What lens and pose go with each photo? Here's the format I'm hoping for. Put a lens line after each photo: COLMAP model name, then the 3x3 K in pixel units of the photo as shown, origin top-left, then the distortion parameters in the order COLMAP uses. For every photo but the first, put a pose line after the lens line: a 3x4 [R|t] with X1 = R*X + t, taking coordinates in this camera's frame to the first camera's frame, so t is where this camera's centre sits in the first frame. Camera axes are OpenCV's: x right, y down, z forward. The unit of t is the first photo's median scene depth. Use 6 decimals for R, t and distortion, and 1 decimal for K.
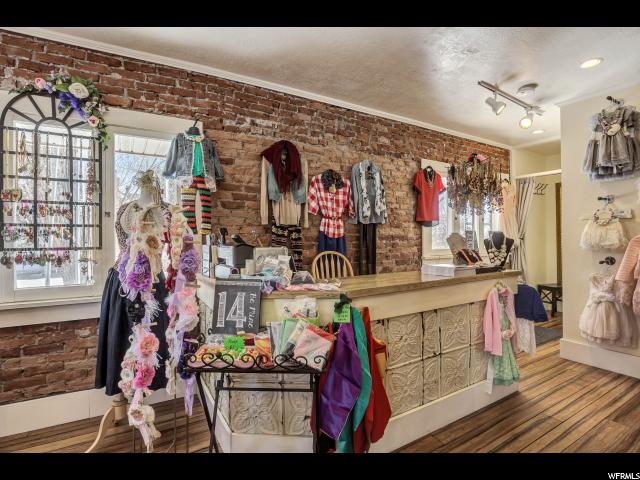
lens RADIAL K [[375.8, 0, 322.9], [0, 375.8, 236.1], [0, 0, 1]] dist [-0.028056, 0.000595]
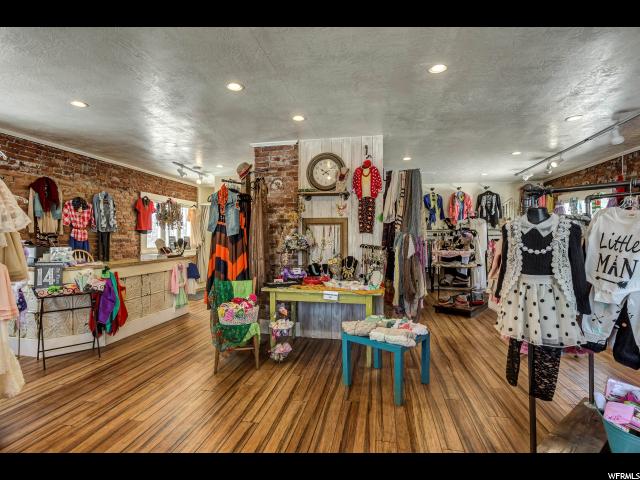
lens RADIAL K [[375.8, 0, 324.6], [0, 375.8, 233.3], [0, 0, 1]] dist [-0.028056, 0.000595]
pose [[0.749360, 0.009673, 0.662092, -0.242293], [-0.004275, 0.999943, -0.009771, -0.017874], [-0.662149, 0.004492, 0.749359, -0.859299]]
